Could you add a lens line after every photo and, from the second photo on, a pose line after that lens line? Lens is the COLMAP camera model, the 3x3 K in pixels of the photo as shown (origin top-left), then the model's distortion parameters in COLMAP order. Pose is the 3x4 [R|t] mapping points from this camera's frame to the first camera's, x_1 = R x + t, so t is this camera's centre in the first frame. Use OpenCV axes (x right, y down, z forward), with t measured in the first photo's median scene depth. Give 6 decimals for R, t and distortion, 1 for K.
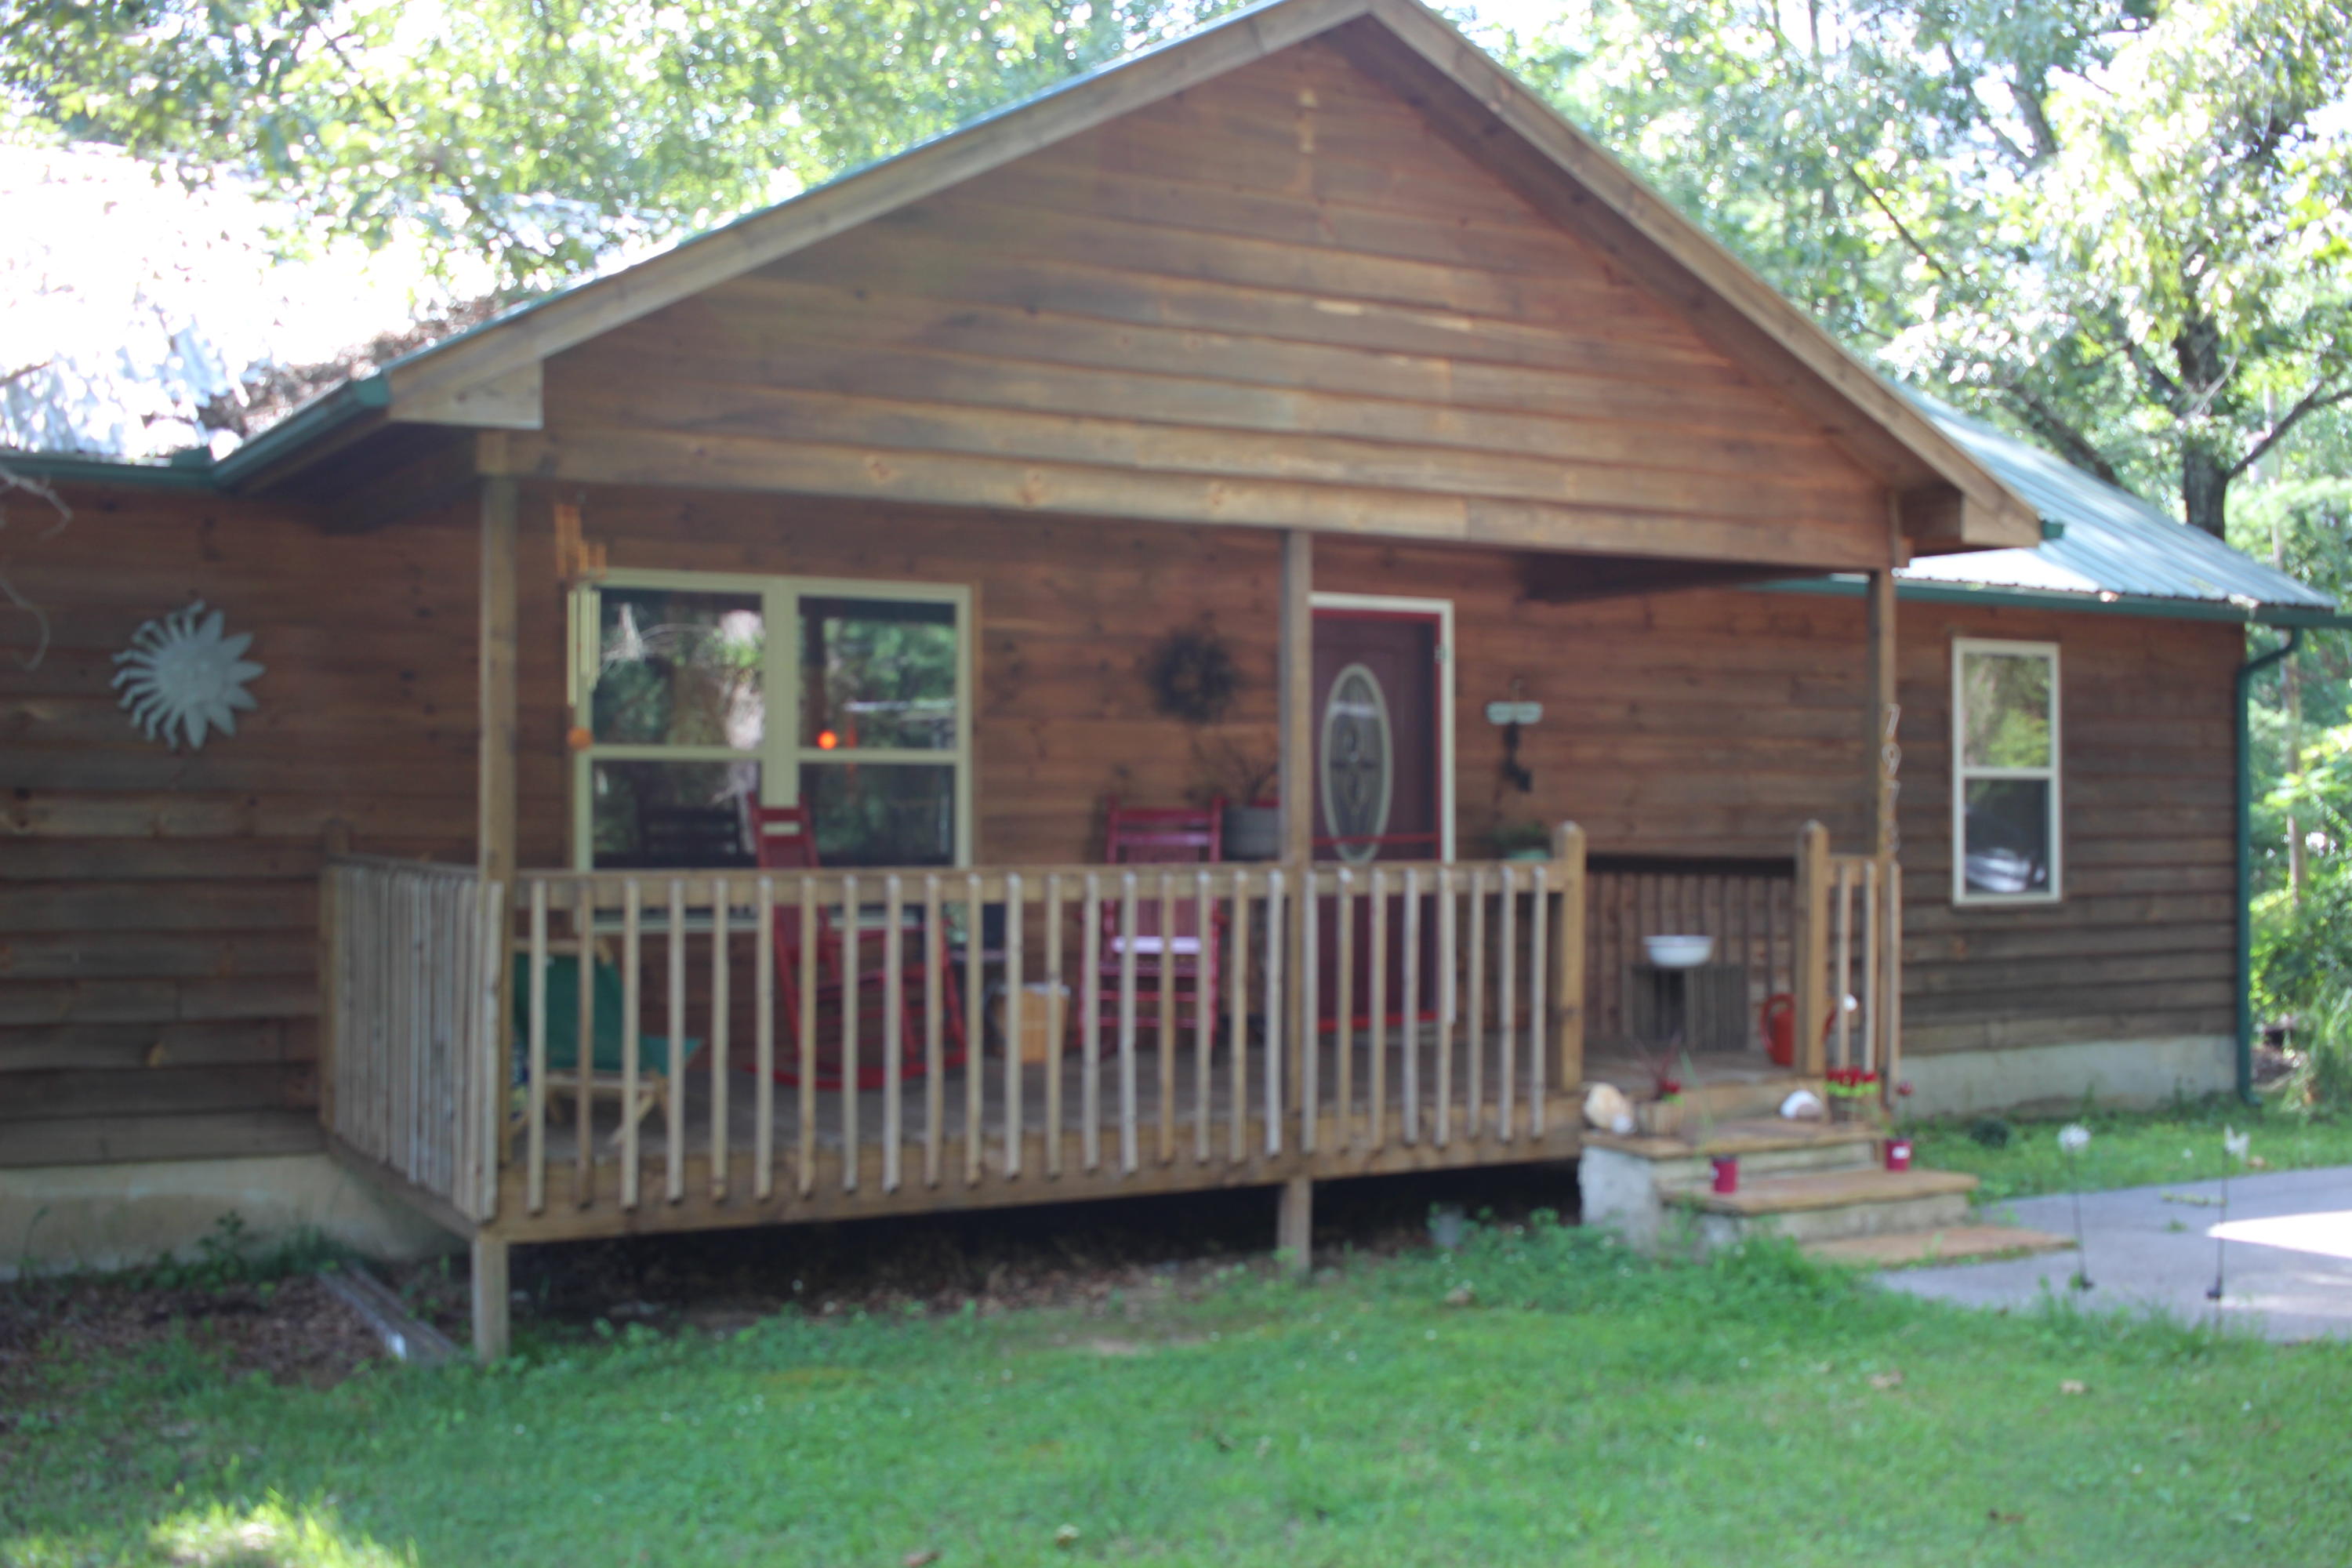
lens RADIAL K [[2595.2, 0, 1176.0], [0, 2595.2, 784.0], [0, 0, 1]] dist [-0.122585, 0.122098]
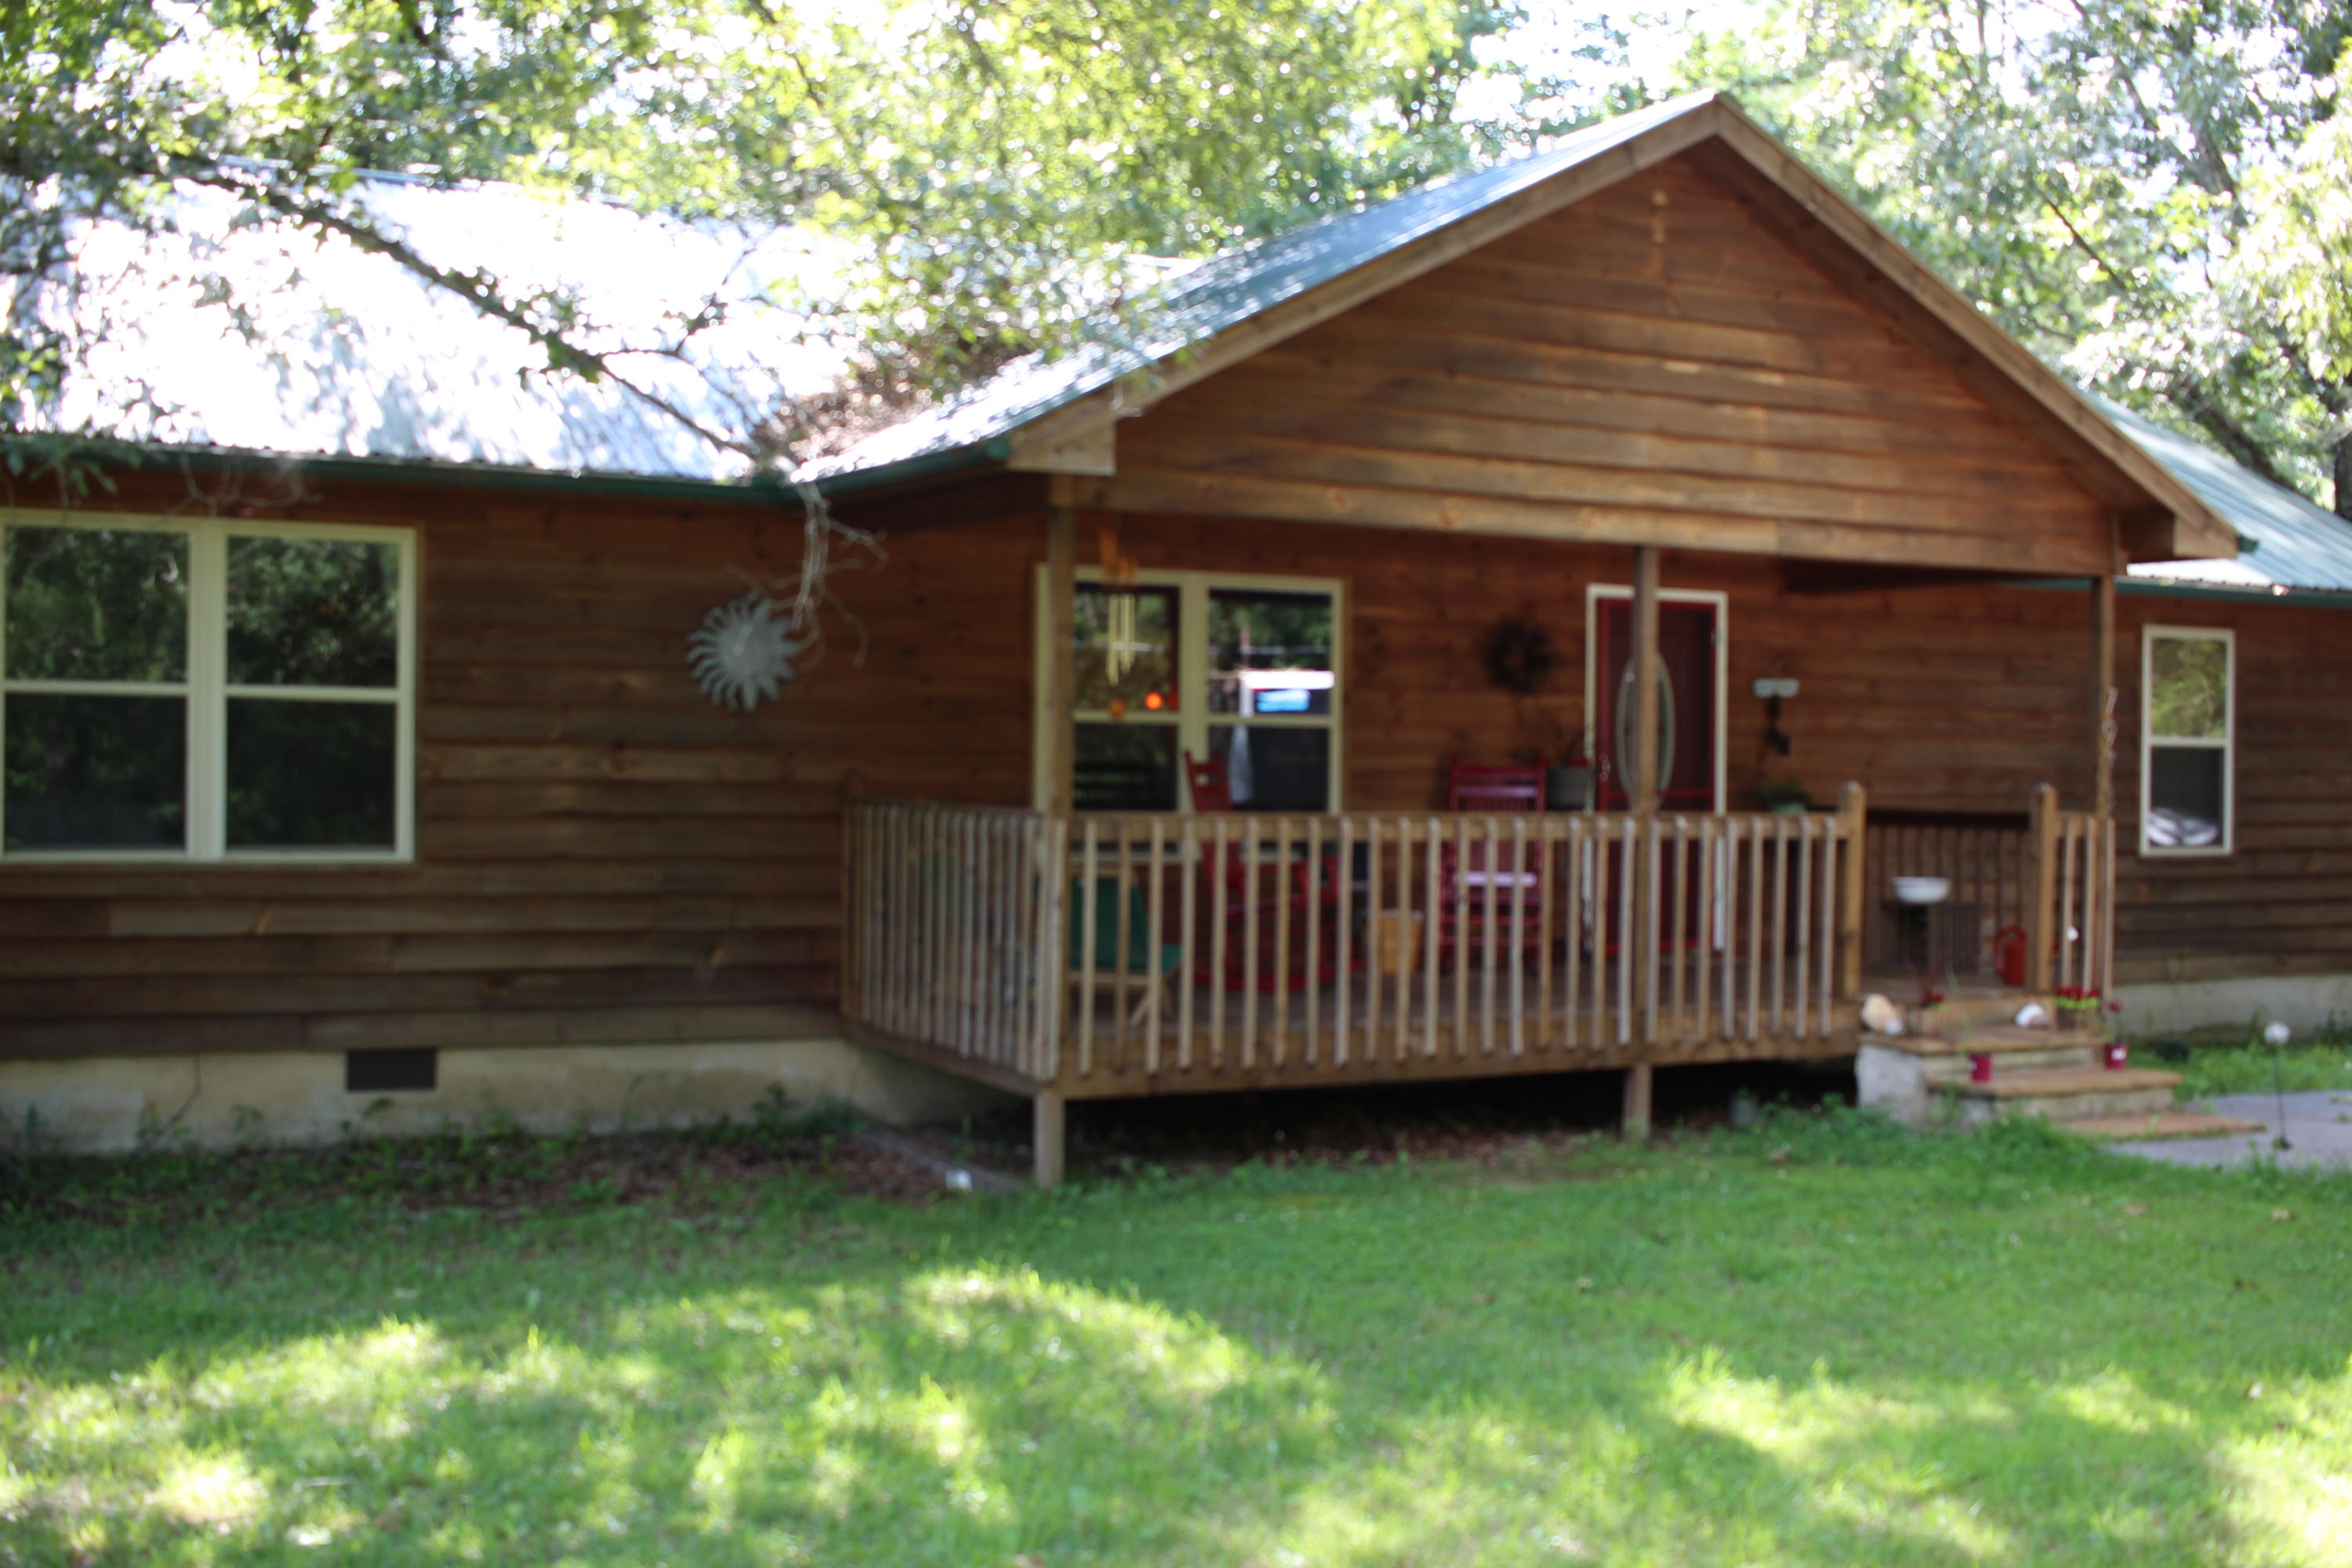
lens RADIAL K [[2595.2, 0, 1176.0], [0, 2595.2, 784.0], [0, 0, 1]] dist [-0.122585, 0.122098]
pose [[0.999063, 0.011985, -0.041593, -0.121212], [-0.011118, 0.999718, 0.021006, -0.006779], [0.041833, -0.020524, 0.998914, -0.243114]]
